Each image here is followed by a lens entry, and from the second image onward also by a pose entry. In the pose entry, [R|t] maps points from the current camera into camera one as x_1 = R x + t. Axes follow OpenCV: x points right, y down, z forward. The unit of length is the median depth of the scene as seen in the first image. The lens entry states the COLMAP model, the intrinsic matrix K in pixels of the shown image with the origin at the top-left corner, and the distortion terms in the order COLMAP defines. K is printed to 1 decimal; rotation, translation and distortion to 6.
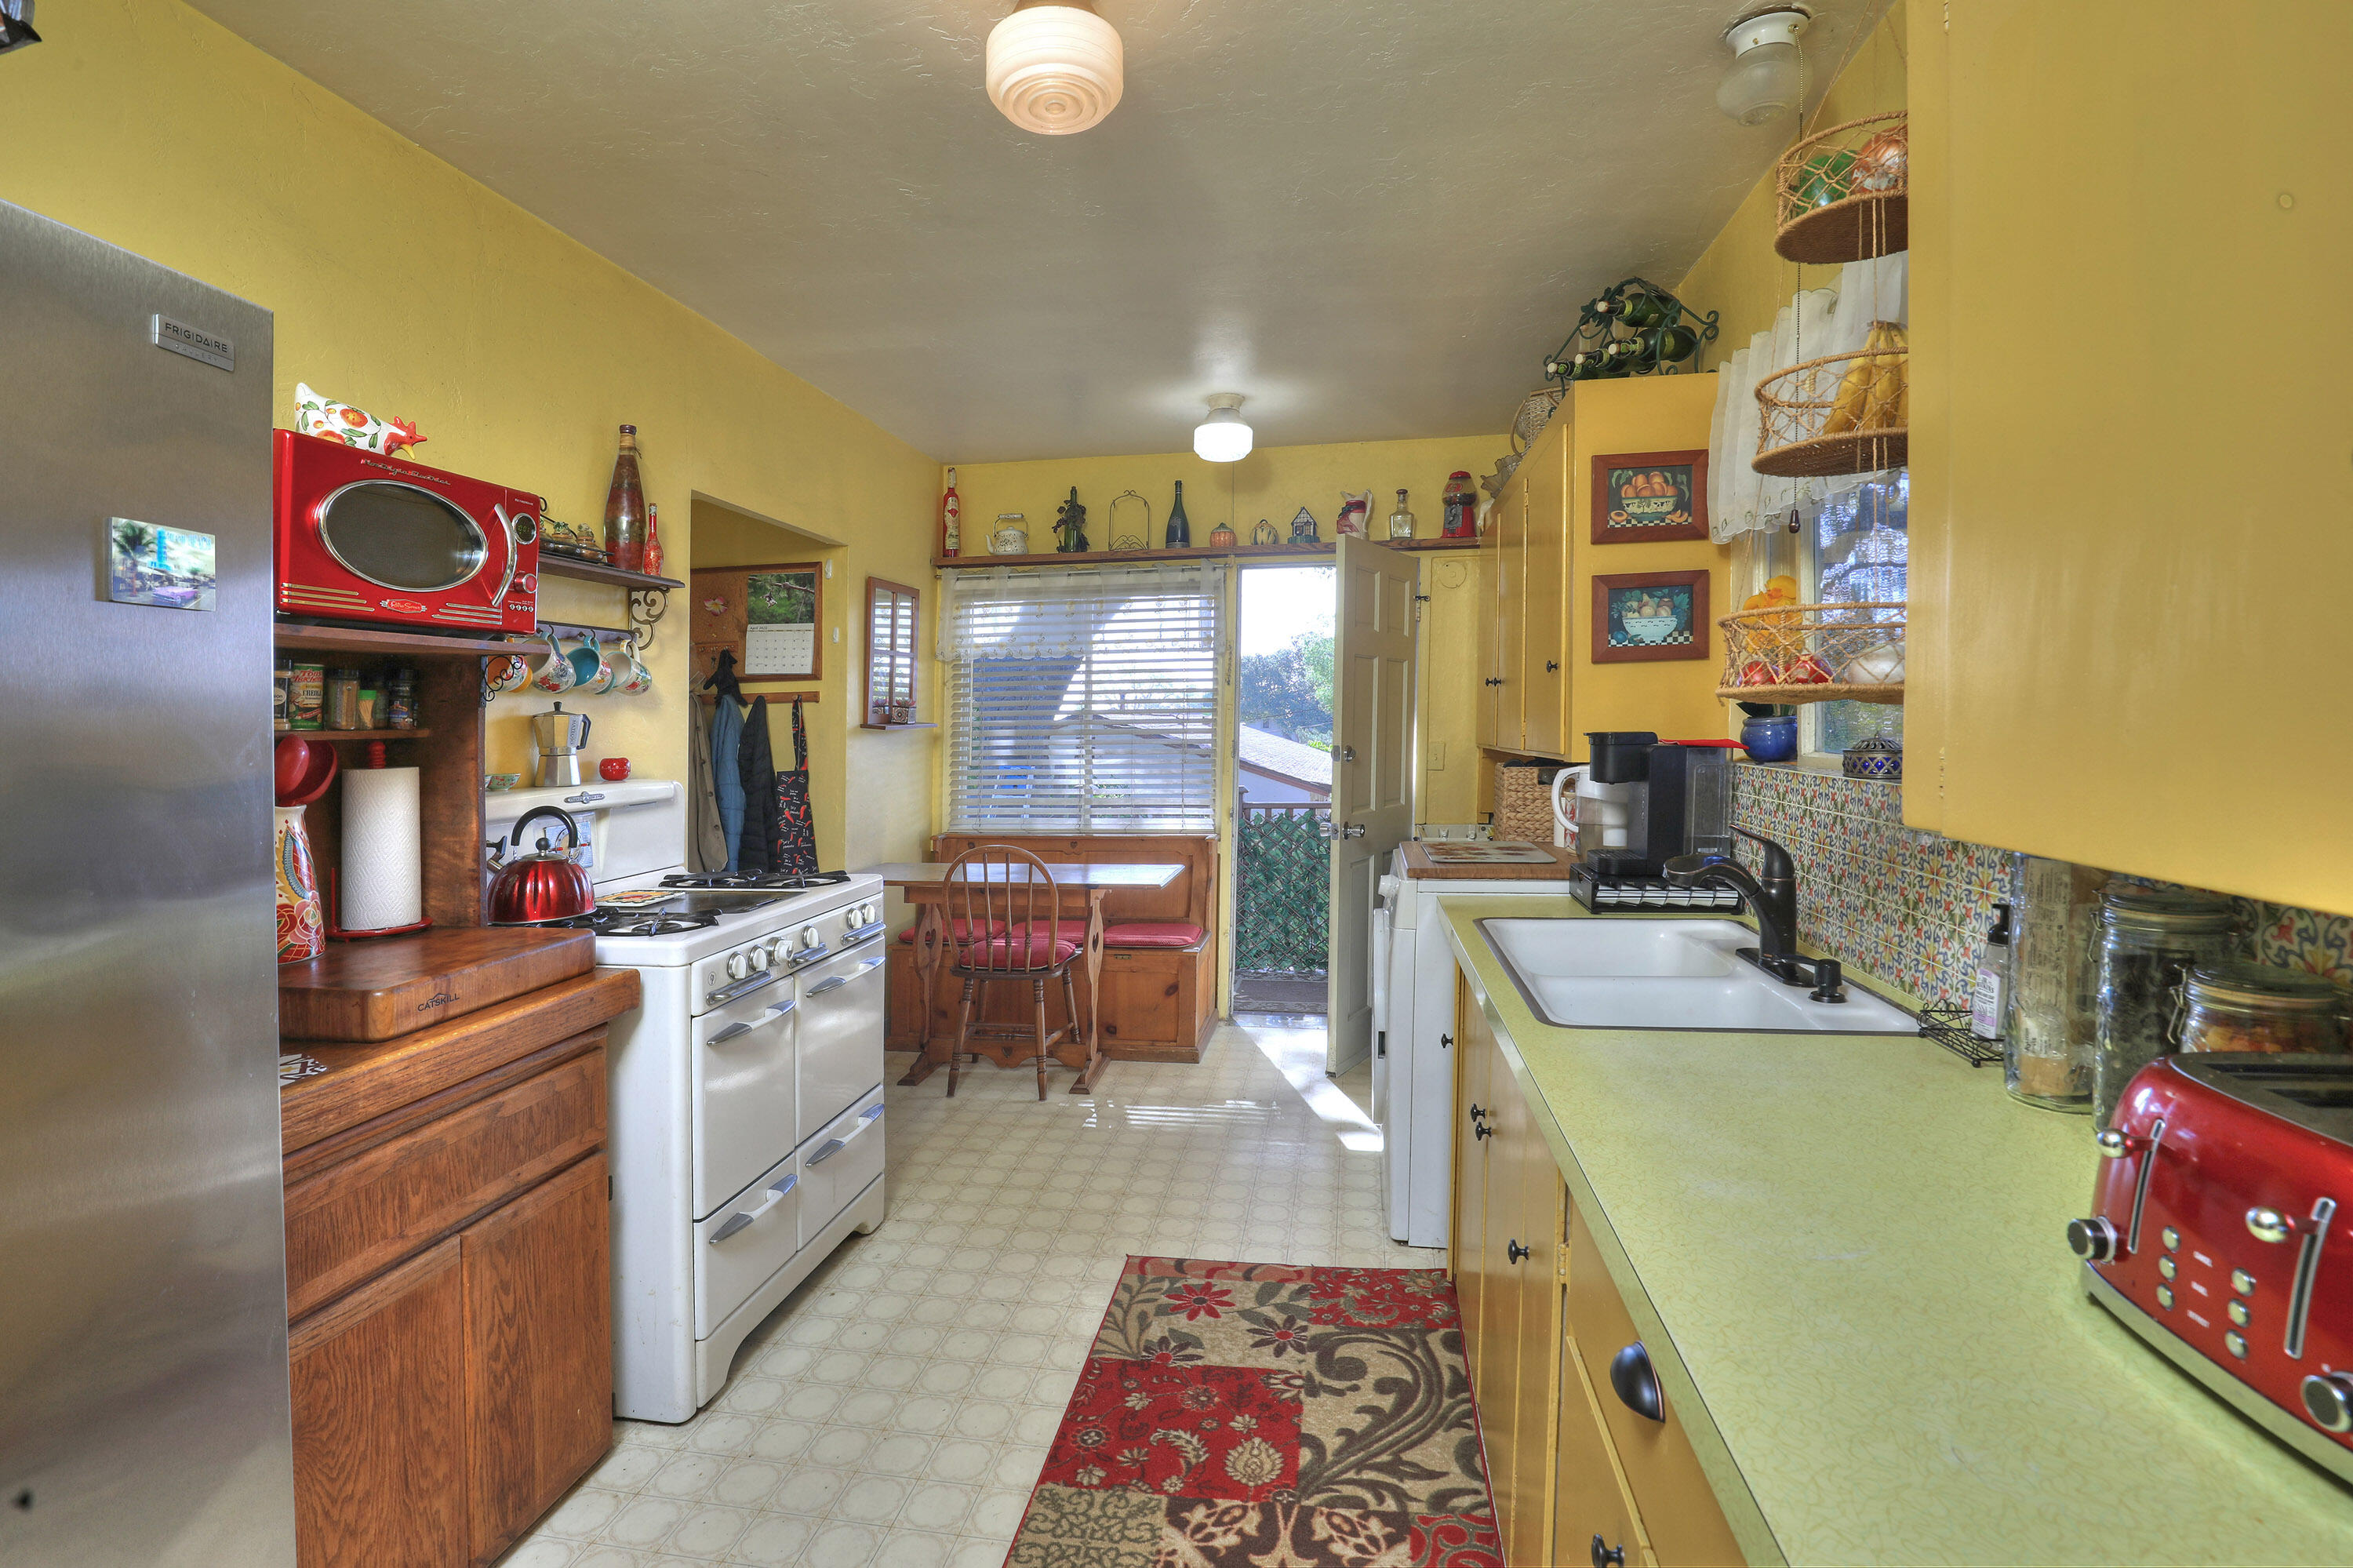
lens RADIAL K [[1103.9, 0, 1158.0], [0, 1103.9, 682.3], [0, 0, 1]] dist [-0.029795, 0.001128]
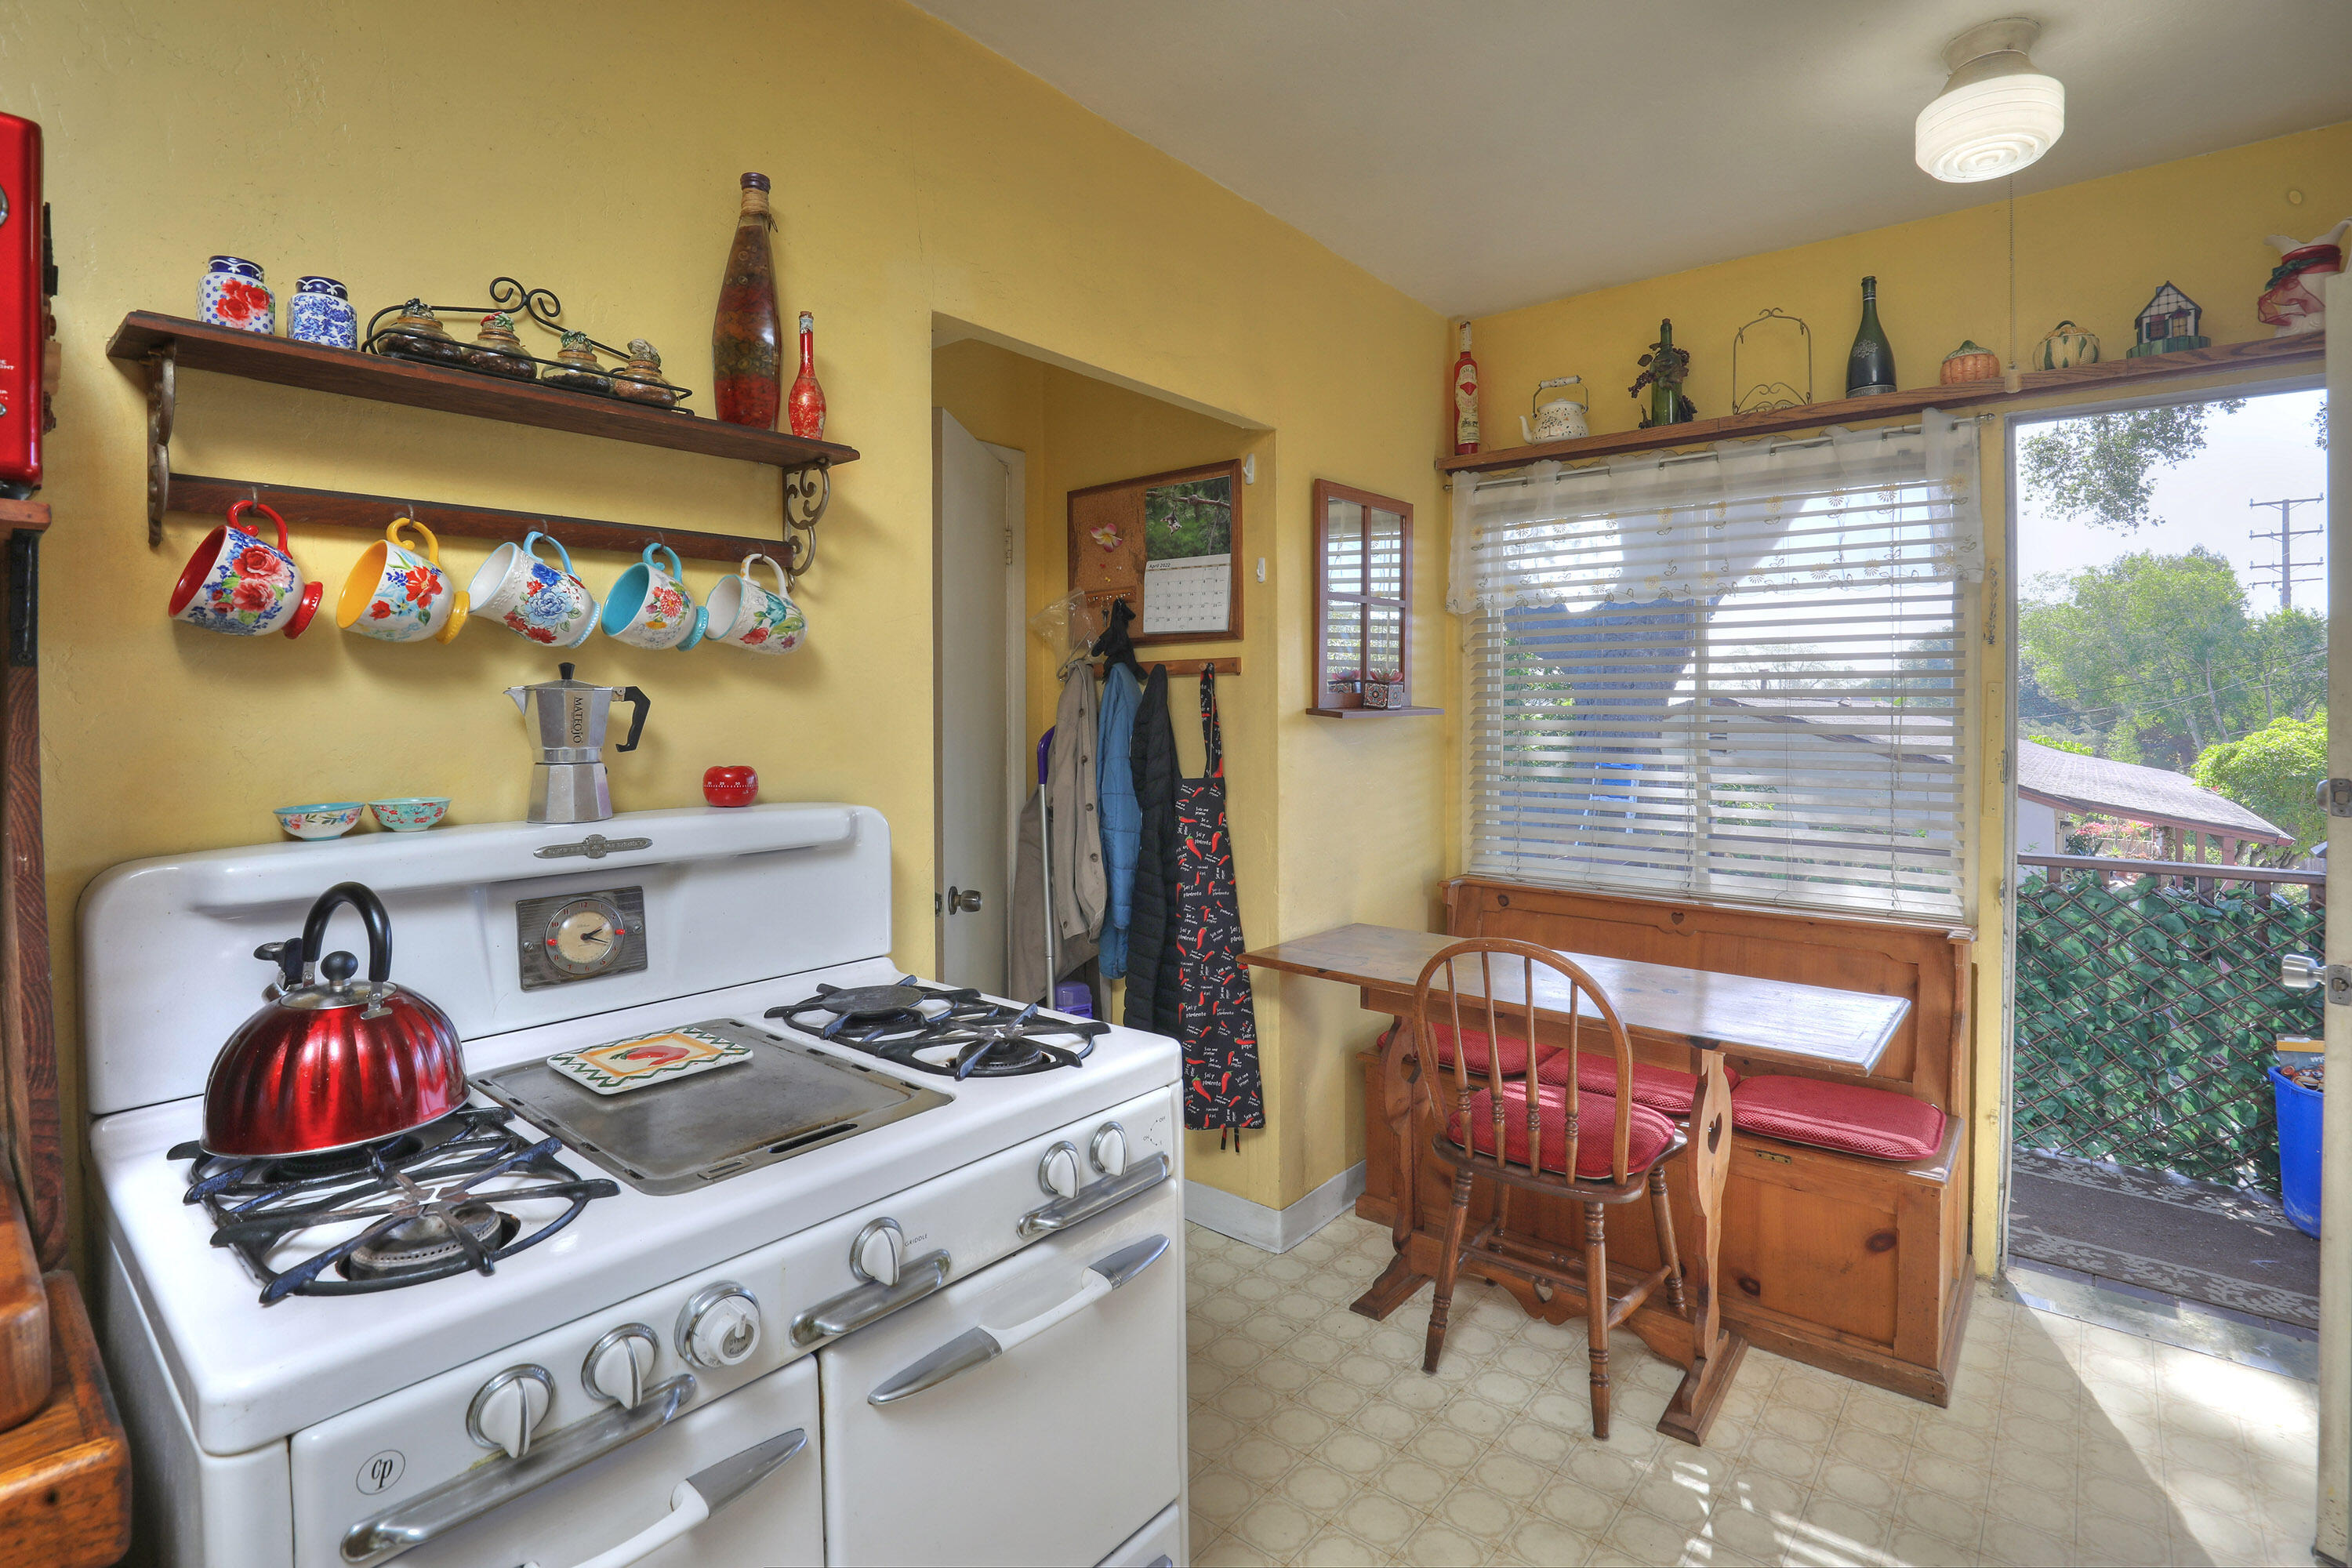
lens RADIAL K [[1103.4, 0, 1153.8], [0, 1103.4, 630.6], [0, 0, 1]] dist [-0.029795, 0.001128]
pose [[0.857737, -0.018155, -0.513769, -0.015204], [0.003292, 0.999550, -0.029826, 0.011574], [0.514079, 0.023891, 0.857410, 0.411963]]
